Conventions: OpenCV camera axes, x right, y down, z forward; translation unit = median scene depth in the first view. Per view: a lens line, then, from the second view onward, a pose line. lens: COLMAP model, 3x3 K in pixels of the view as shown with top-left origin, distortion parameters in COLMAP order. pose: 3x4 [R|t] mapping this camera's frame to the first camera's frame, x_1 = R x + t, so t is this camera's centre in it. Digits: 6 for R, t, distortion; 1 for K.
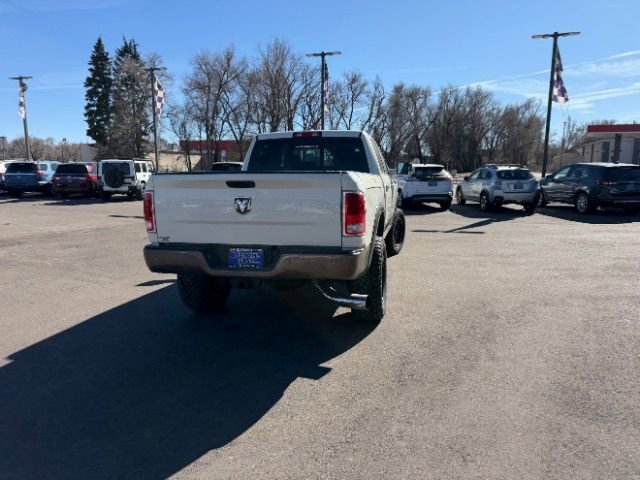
lens RADIAL K [[449.9, 0, 318.6], [0, 449.9, 240.9], [0, 0, 1]] dist [0.037895, -0.045224]
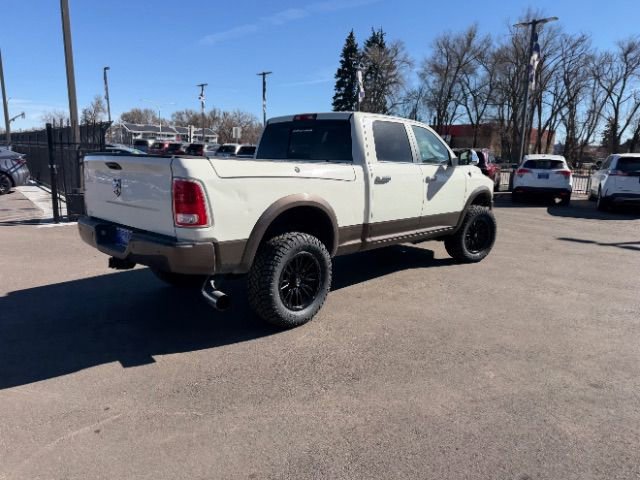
lens RADIAL K [[449.9, 0, 319.1], [0, 449.9, 242.0], [0, 0, 1]] dist [0.037895, -0.045224]
pose [[0.861865, 0.119396, -0.492882, 0.045625], [-0.102926, 0.992846, 0.060529, -0.003829], [0.496583, -0.001437, 0.867988, 0.019726]]
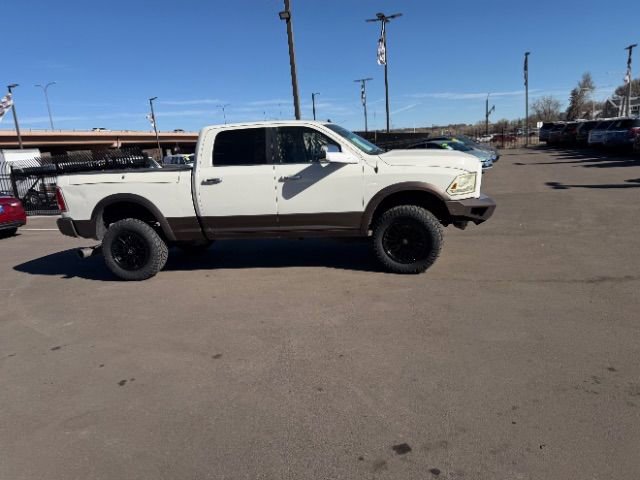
lens RADIAL K [[449.9, 0, 322.6], [0, 449.9, 245.4], [0, 0, 1]] dist [0.037895, -0.045224]
pose [[0.051082, 0.208069, -0.976779, 0.113591], [-0.081551, 0.975659, 0.203565, -0.019516], [0.995359, 0.069259, 0.066807, 0.113570]]
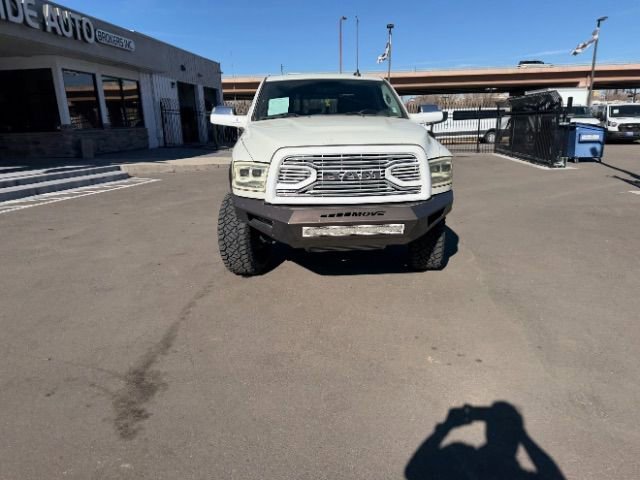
lens RADIAL K [[449.9, 0, 315.7], [0, 449.9, 249.3], [0, 0, 1]] dist [0.037895, -0.045224]
pose [[-0.954339, 0.106192, -0.279215, 0.032776], [-0.020854, 0.908720, 0.416886, -0.031823], [0.297998, 0.403673, -0.865012, 0.206306]]
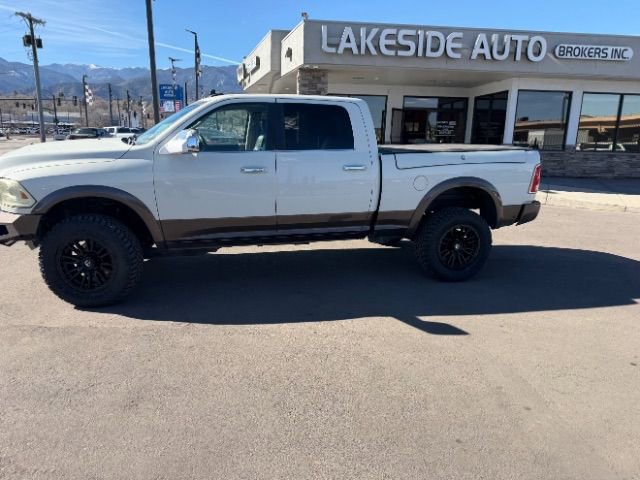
lens RADIAL K [[449.9, 0, 316.4], [0, 449.9, 238.3], [0, 0, 1]] dist [0.037895, -0.045224]
pose [[-0.477951, -0.203991, 0.854371, -0.081754], [0.113052, 0.950285, 0.290135, -0.023535], [-0.871081, 0.235259, -0.431128, 0.143702]]
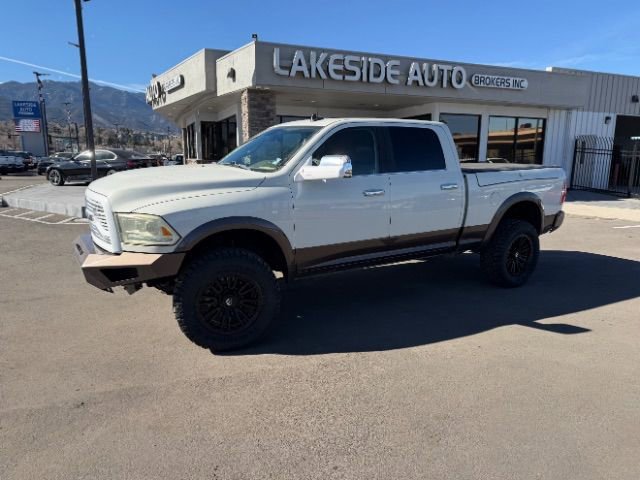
lens RADIAL K [[449.9, 0, 317.3], [0, 449.9, 240.3], [0, 0, 1]] dist [0.037895, -0.045224]
pose [[-0.705464, -0.133028, 0.696149, -0.058059], [0.102162, 0.952883, 0.285616, -0.028510], [-0.701344, 0.272612, -0.658634, 0.175105]]
